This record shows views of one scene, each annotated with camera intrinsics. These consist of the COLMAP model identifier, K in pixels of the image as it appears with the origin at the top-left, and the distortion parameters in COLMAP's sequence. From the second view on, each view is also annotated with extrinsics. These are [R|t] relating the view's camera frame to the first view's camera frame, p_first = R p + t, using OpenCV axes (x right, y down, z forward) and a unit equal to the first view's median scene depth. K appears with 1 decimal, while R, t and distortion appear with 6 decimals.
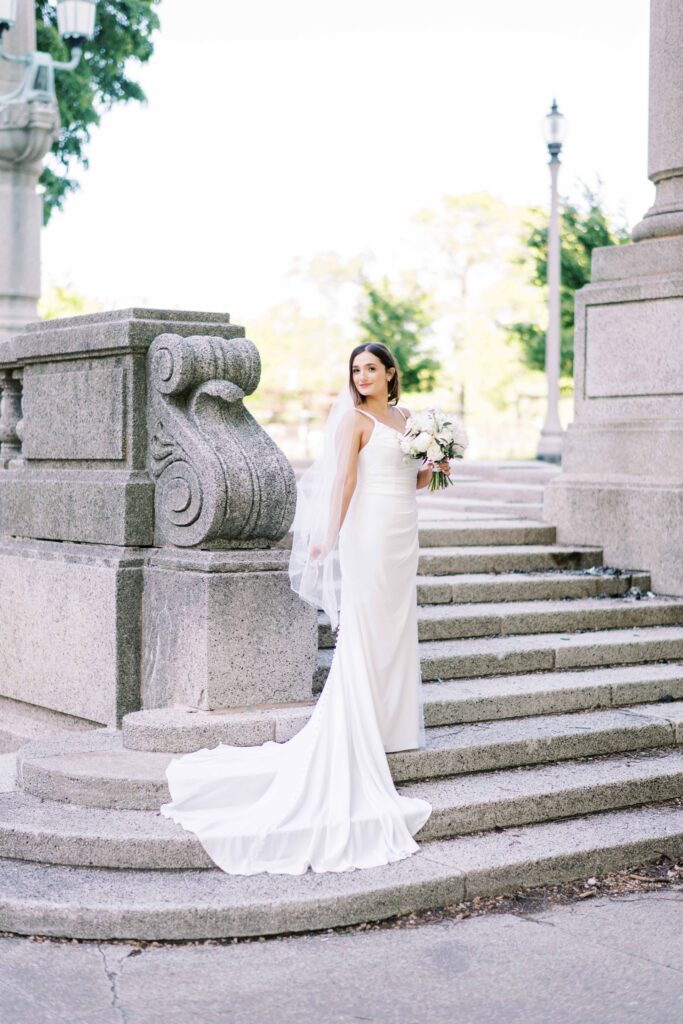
lens RADIAL K [[1652.5, 0, 341.5], [0, 1652.5, 512.0], [0, 0, 1]] dist [-0.004030, 0.082931]
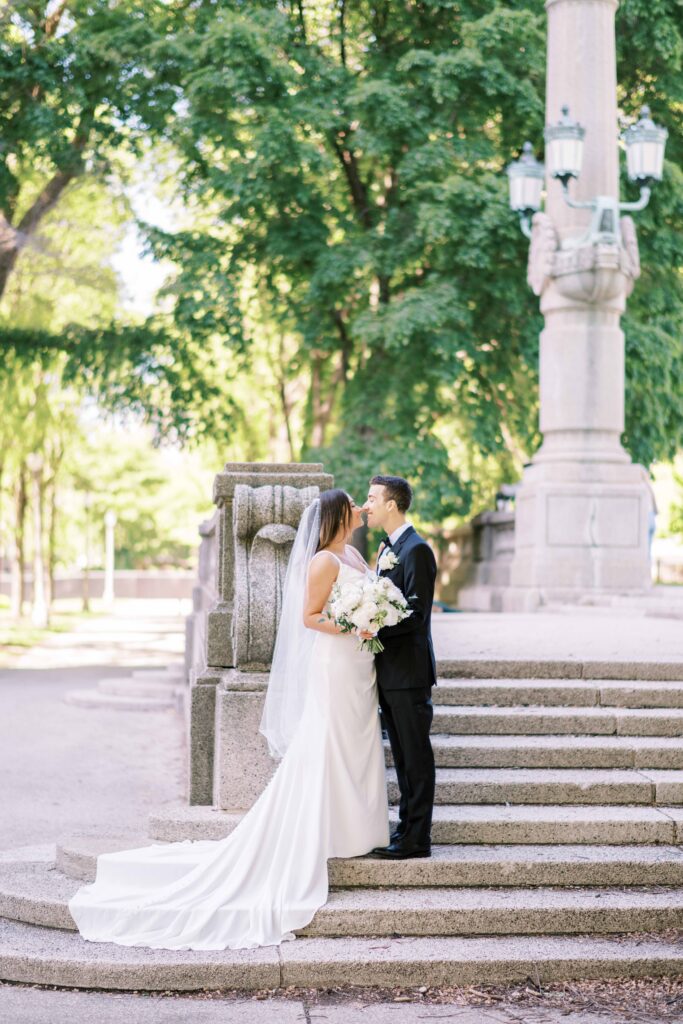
lens RADIAL K [[1702.2, 0, 341.5], [0, 1702.2, 549.4], [0, 0, 1]] dist [0.002663, 0.017370]
pose [[0.870038, -0.001684, -0.492982, 0.551035], [-0.023677, 0.998697, -0.045197, -0.009872], [0.492416, 0.050996, 0.868865, -0.005965]]
